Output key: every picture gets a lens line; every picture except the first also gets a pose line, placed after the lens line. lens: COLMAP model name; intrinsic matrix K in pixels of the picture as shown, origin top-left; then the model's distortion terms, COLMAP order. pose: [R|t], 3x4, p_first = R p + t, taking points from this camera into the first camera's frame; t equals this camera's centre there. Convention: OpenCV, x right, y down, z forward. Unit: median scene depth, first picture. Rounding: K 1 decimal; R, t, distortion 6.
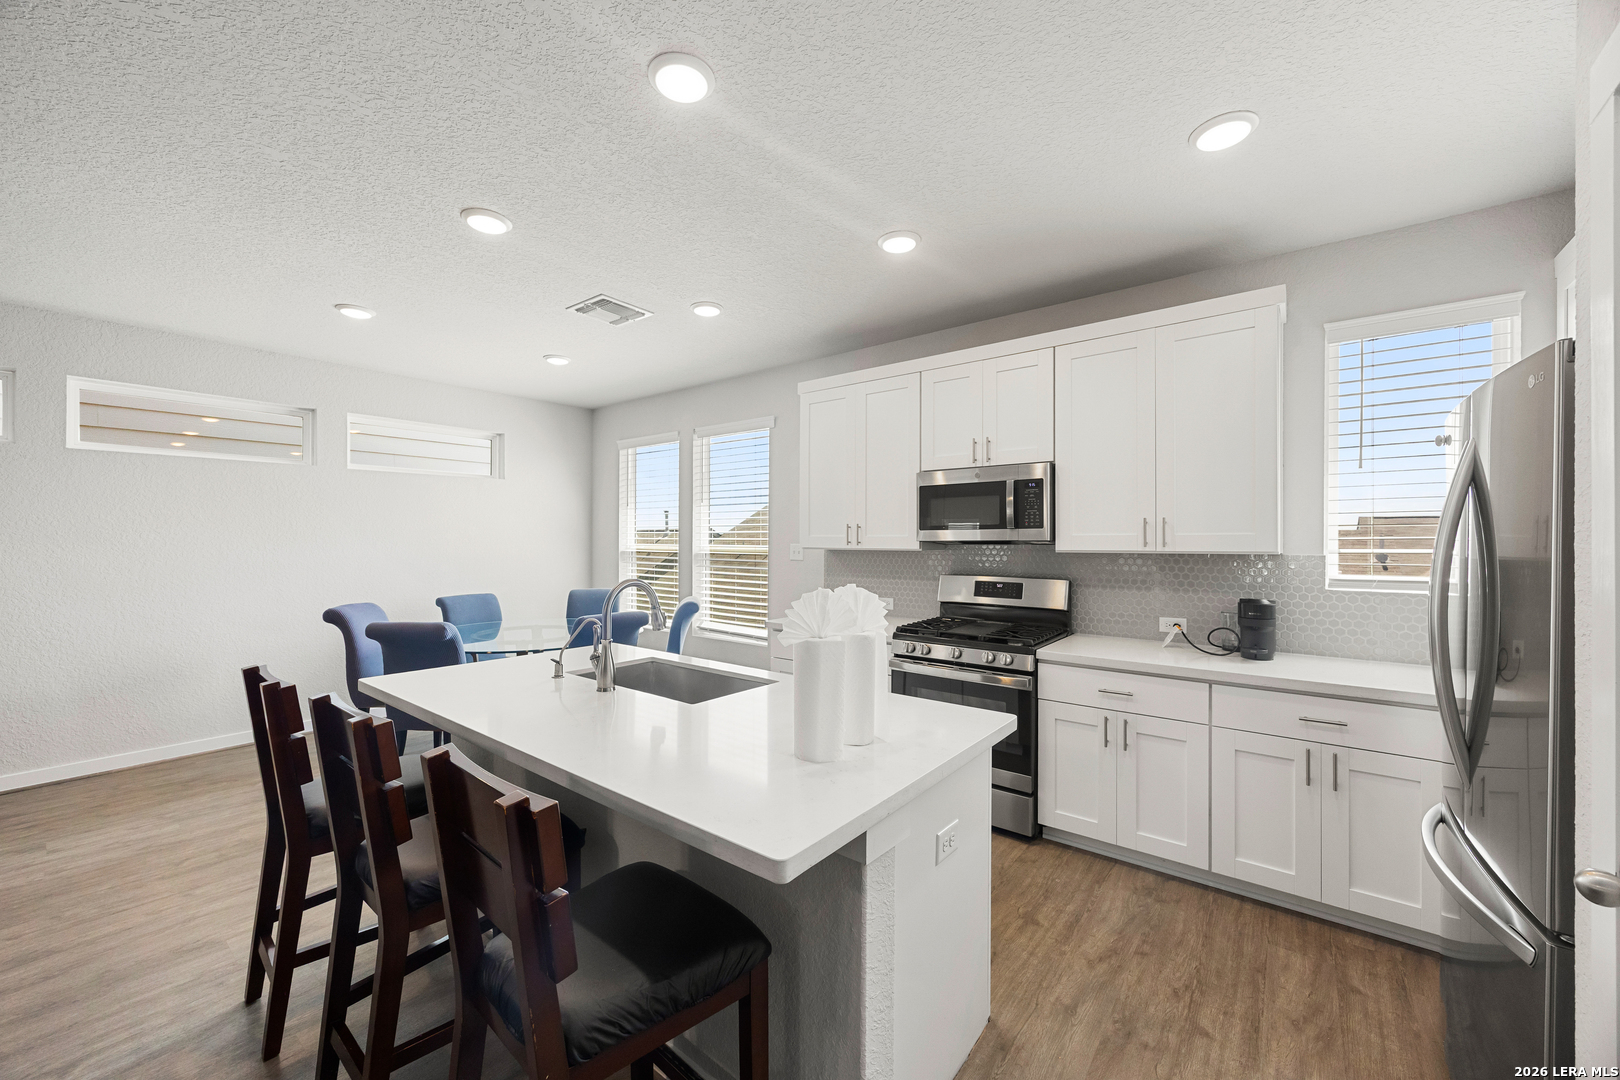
lens RADIAL K [[623.3, 0, 804.3], [0, 623.3, 538.1], [0, 0, 1]] dist [-0.001944, -0.000410]
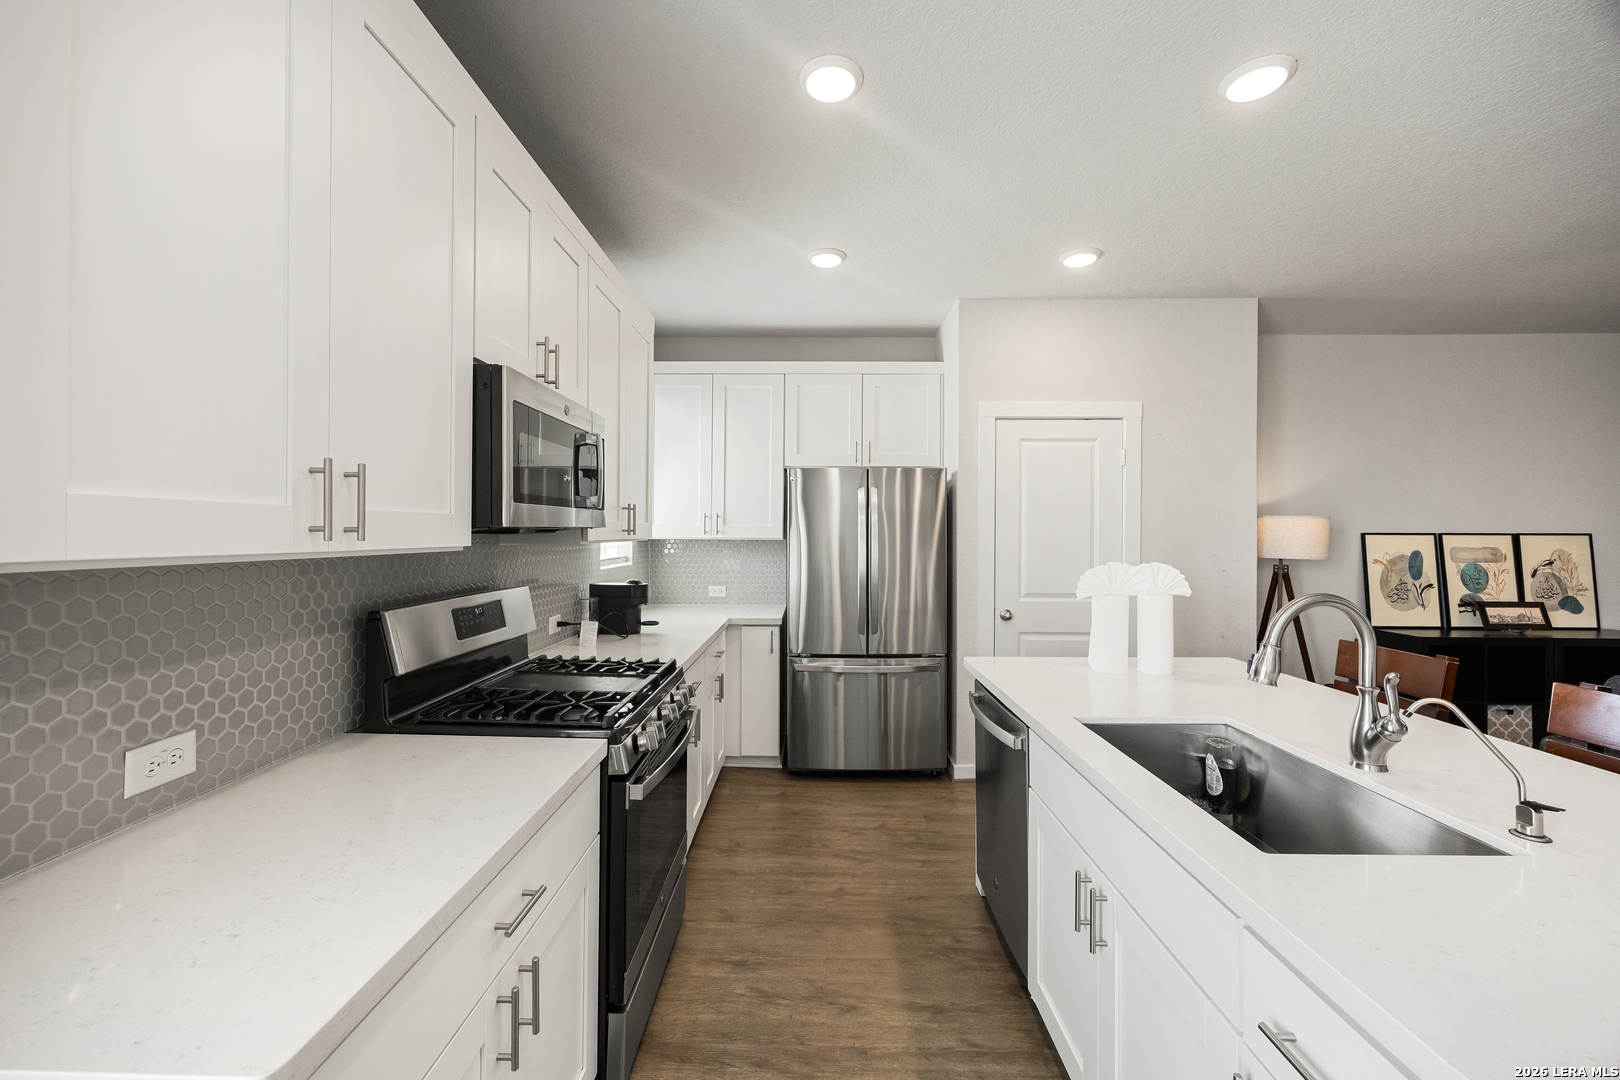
lens RADIAL K [[623.3, 0, 799.0], [0, 623.3, 533.5], [0, 0, 1]] dist [-0.001944, -0.000410]
pose [[-0.601713, -0.007212, 0.798680, -0.303648], [-0.010866, 0.999941, 0.000843, 0.007210], [-0.798639, -0.008171, -0.601755, 1.203009]]
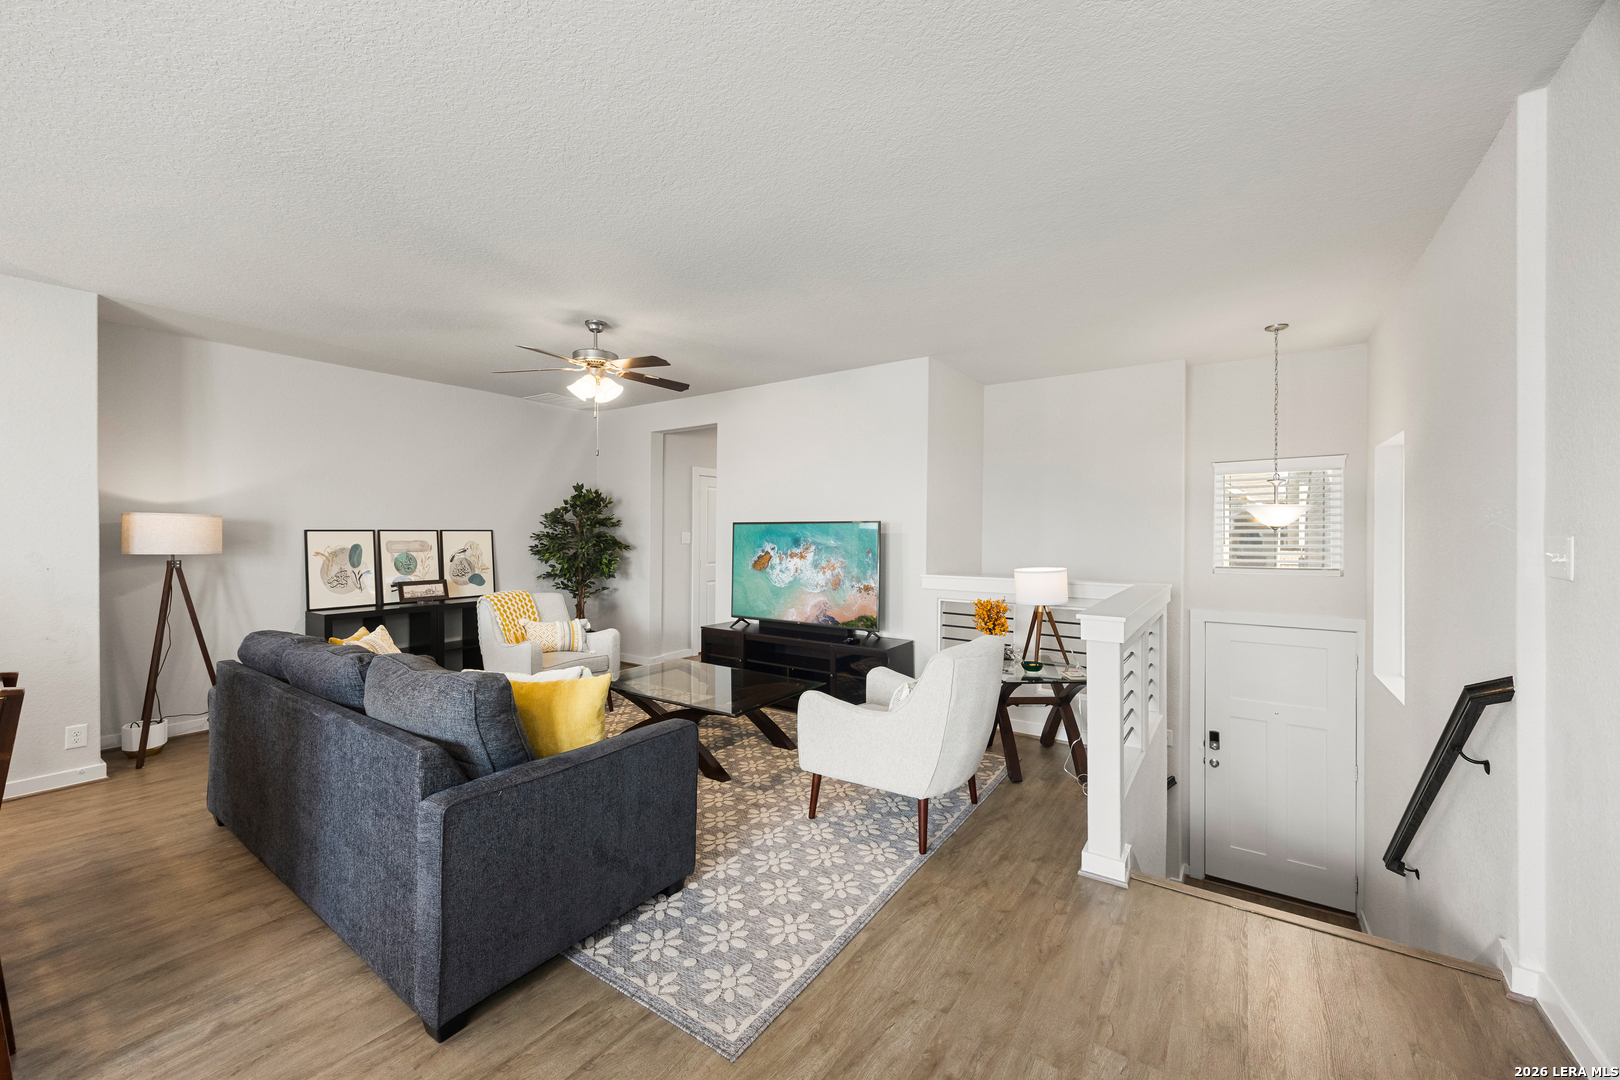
lens RADIAL K [[623.3, 0, 805.6], [0, 623.3, 537.8], [0, 0, 1]] dist [-0.001944, -0.000410]
pose [[-0.997770, -0.002480, -0.066698, -1.063269], [-0.002632, 0.999994, 0.002186, 0.007092], [0.066692, 0.002357, -0.997771, 1.067108]]
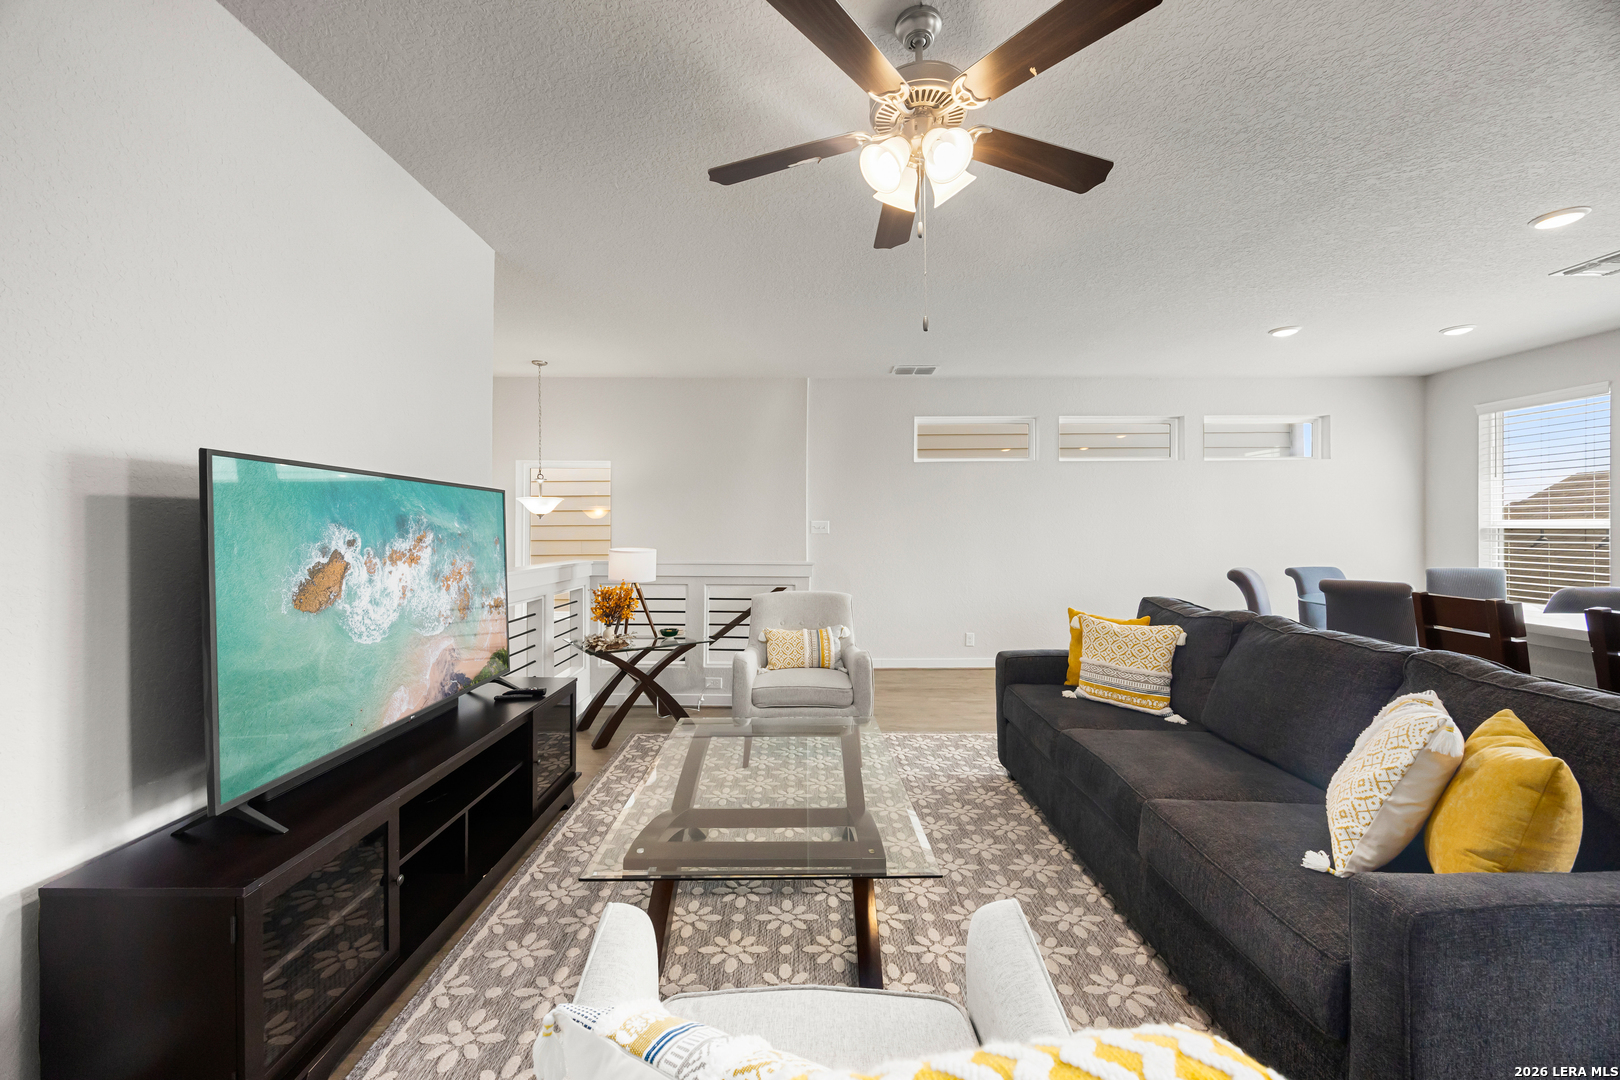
lens RADIAL K [[623.3, 0, 807.0], [0, 623.3, 528.8], [0, 0, 1]] dist [-0.001944, -0.000410]
pose [[0.623686, -0.004735, -0.781661, -0.376736], [0.007016, 0.999975, -0.000460, 0.028983], [0.781644, -0.005197, 0.623704, -0.575362]]
